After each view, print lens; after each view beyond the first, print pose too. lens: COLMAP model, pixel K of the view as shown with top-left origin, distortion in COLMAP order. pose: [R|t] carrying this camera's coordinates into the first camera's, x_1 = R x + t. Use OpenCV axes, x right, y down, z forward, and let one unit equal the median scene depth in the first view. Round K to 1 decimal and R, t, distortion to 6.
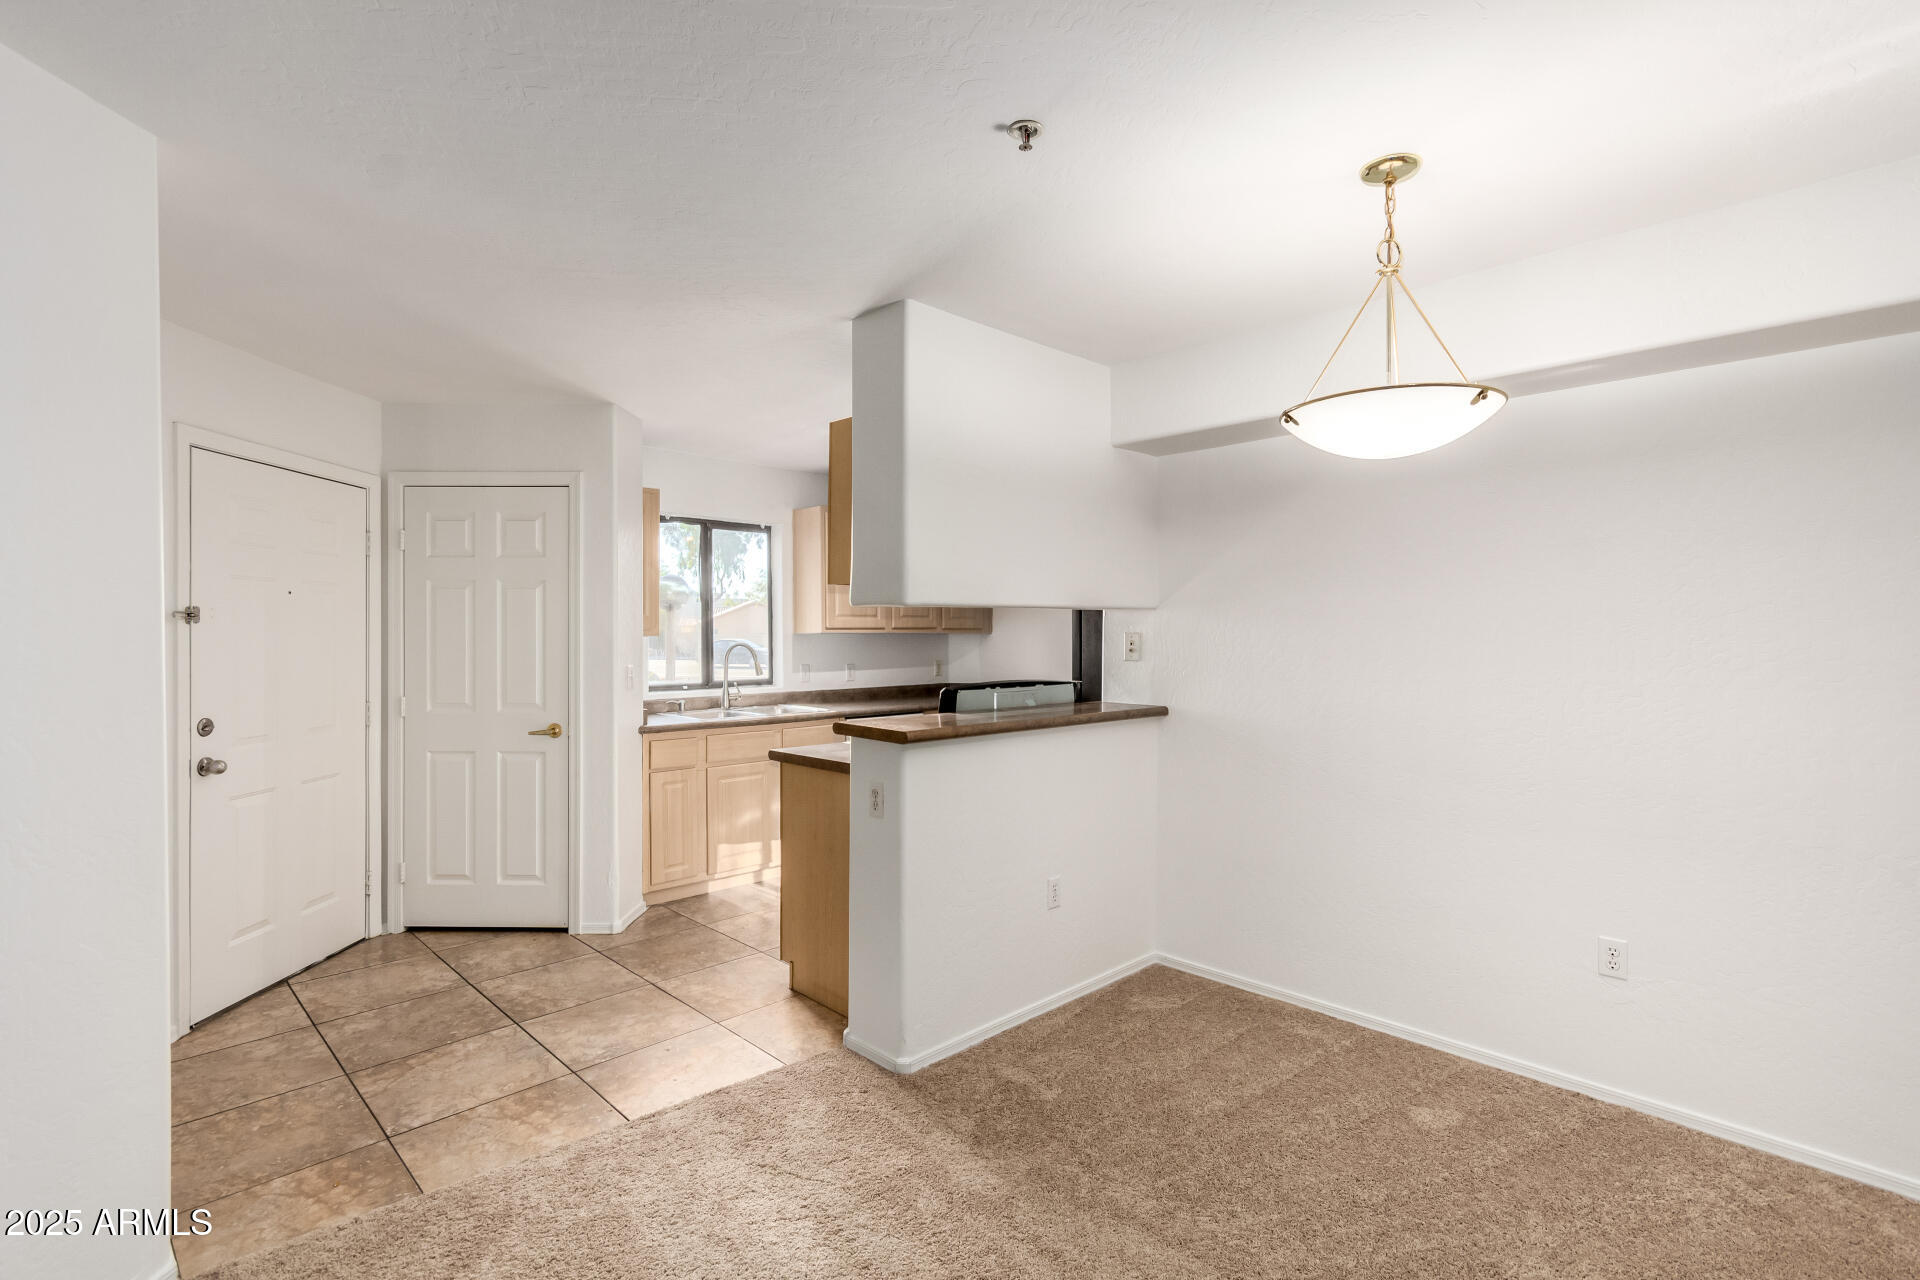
lens RADIAL K [[901.1, 0, 954.0], [0, 901.1, 643.0], [0, 0, 1]] dist [0.006727, 0.000273]
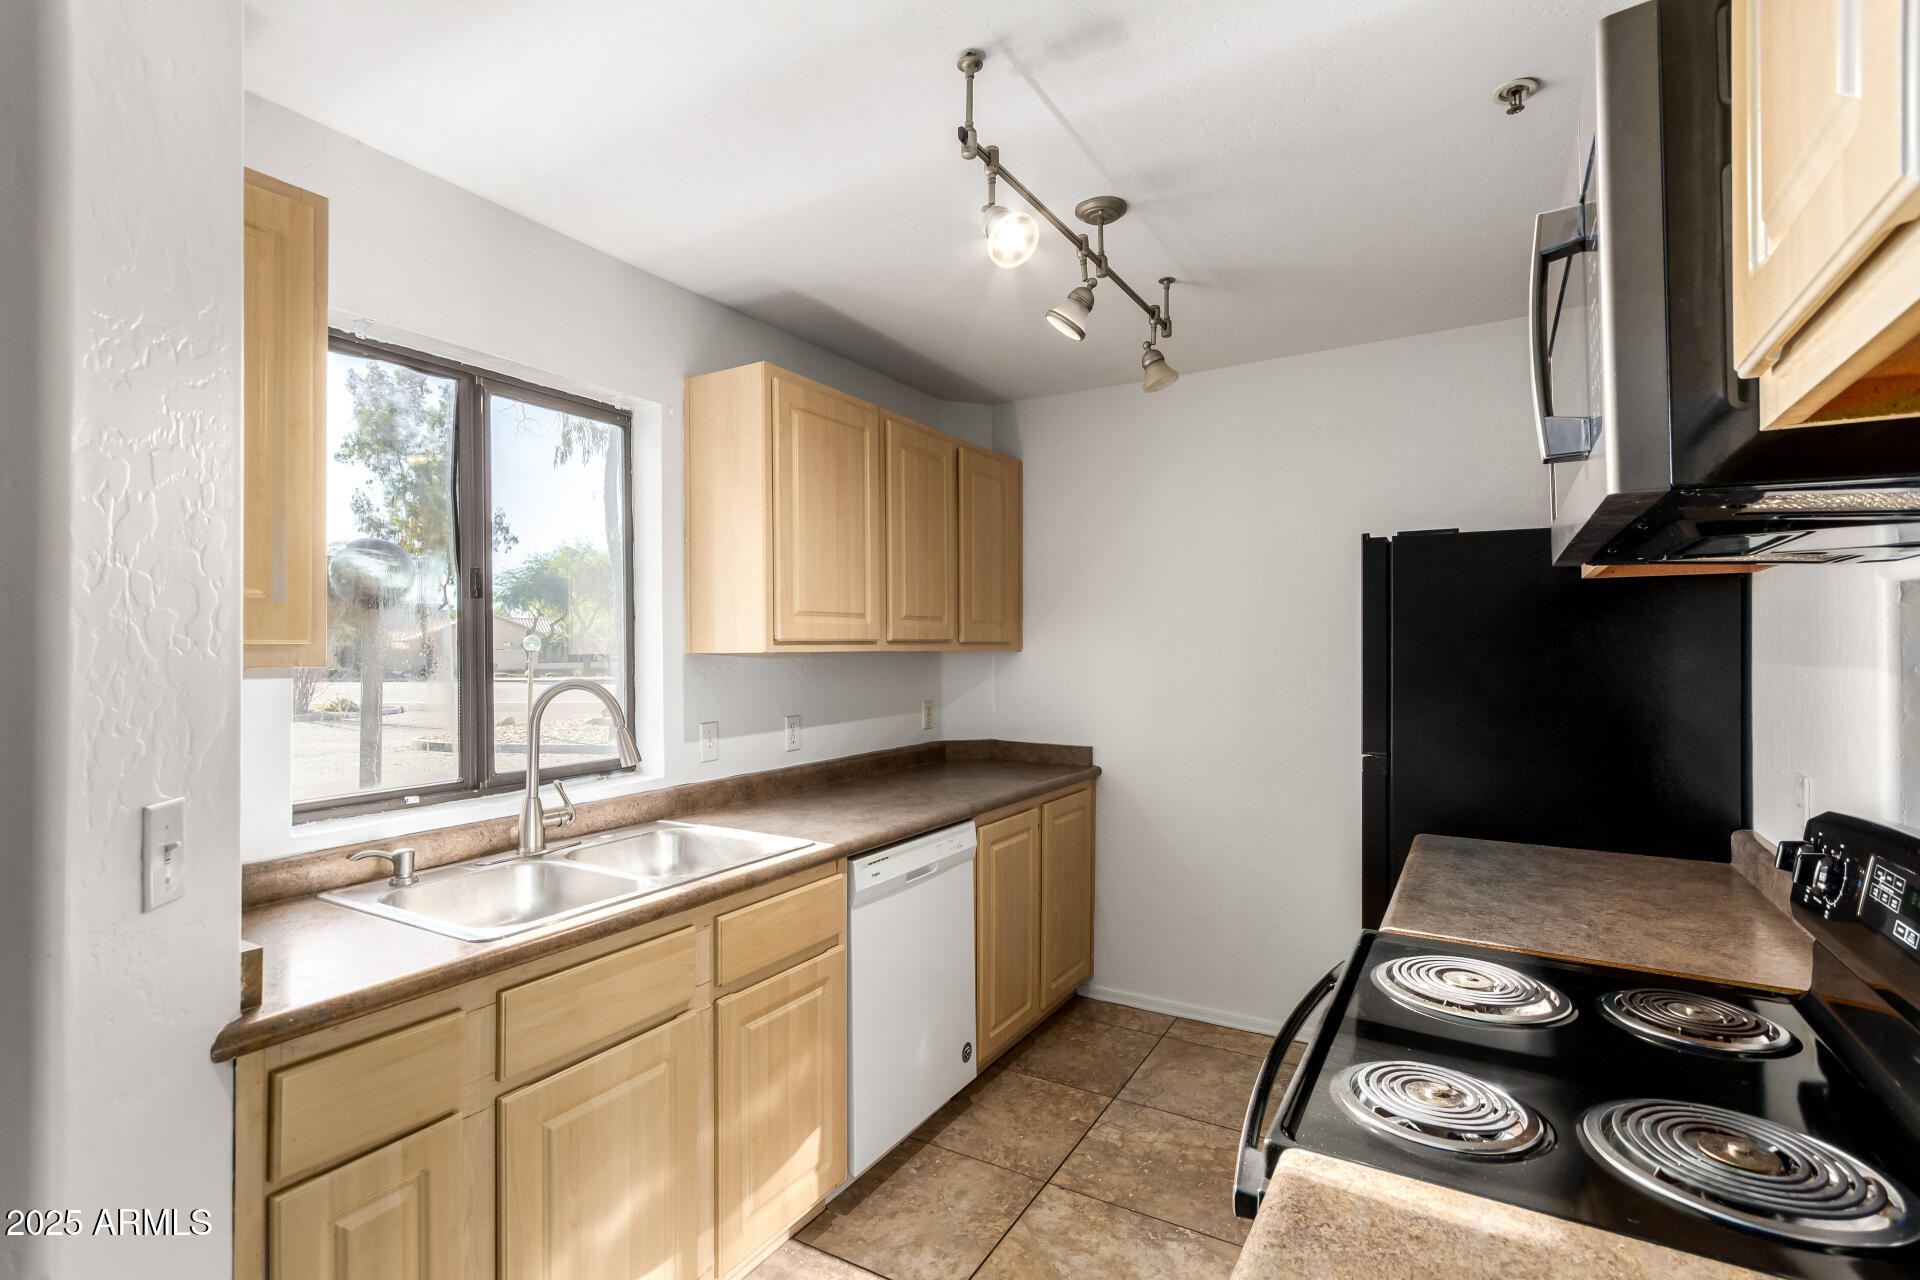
lens RADIAL K [[901.1, 0, 953.5], [0, 901.1, 642.5], [0, 0, 1]] dist [0.006727, 0.000273]
pose [[0.965861, -0.002051, 0.259054, -0.256664], [0.006355, 0.999855, -0.015780, -0.013037], [-0.258984, 0.016887, 0.965734, 0.832066]]
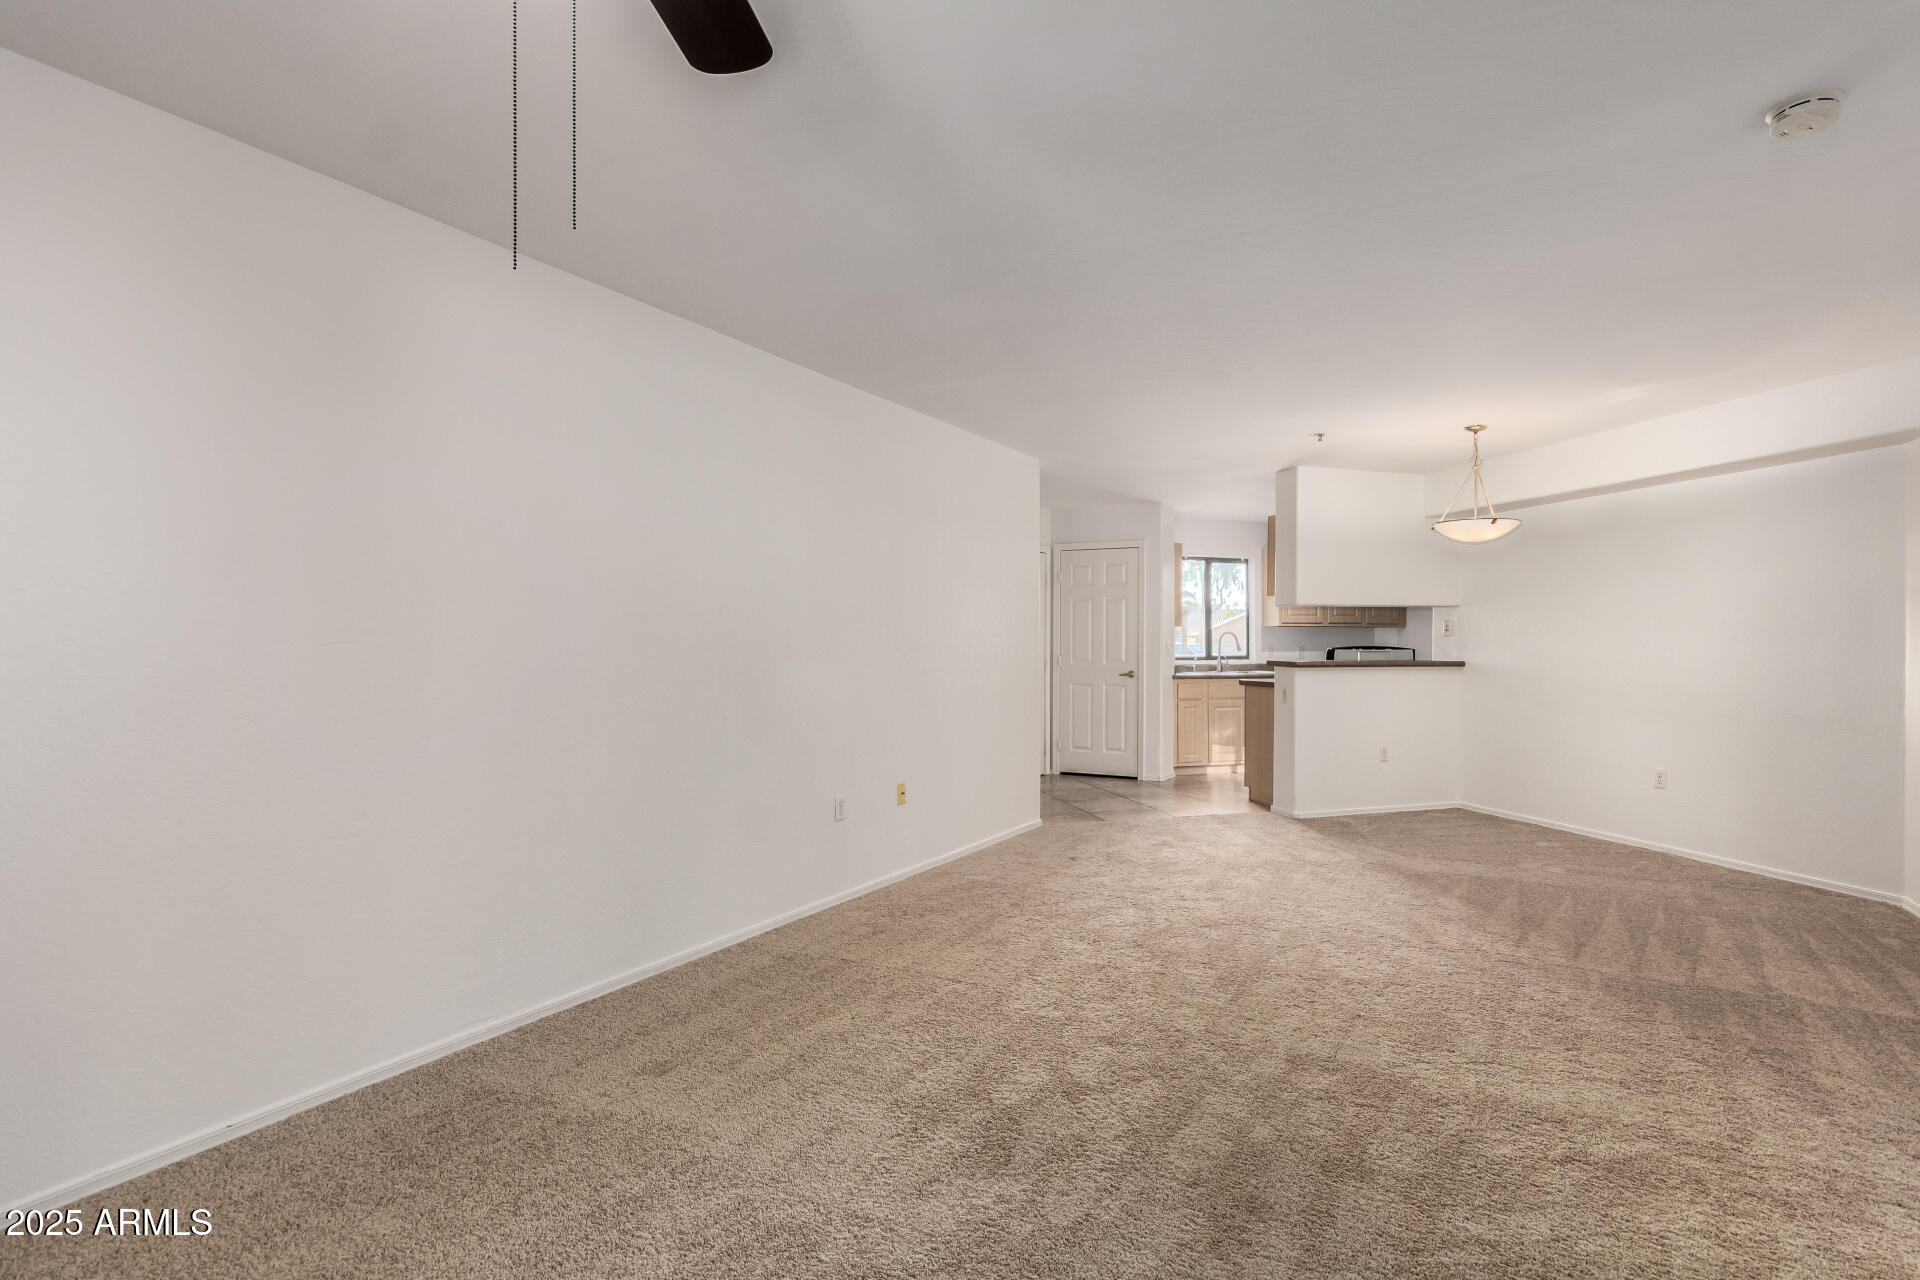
lens RADIAL K [[901.1, 0, 1003.6], [0, 901.1, 637.7], [0, 0, 1]] dist [0.006727, 0.000273]
pose [[0.882519, -0.004047, -0.470259, 0.264282], [-0.004197, 0.999855, -0.016481, 0.056934], [0.470258, 0.016518, 0.882375, -0.970544]]
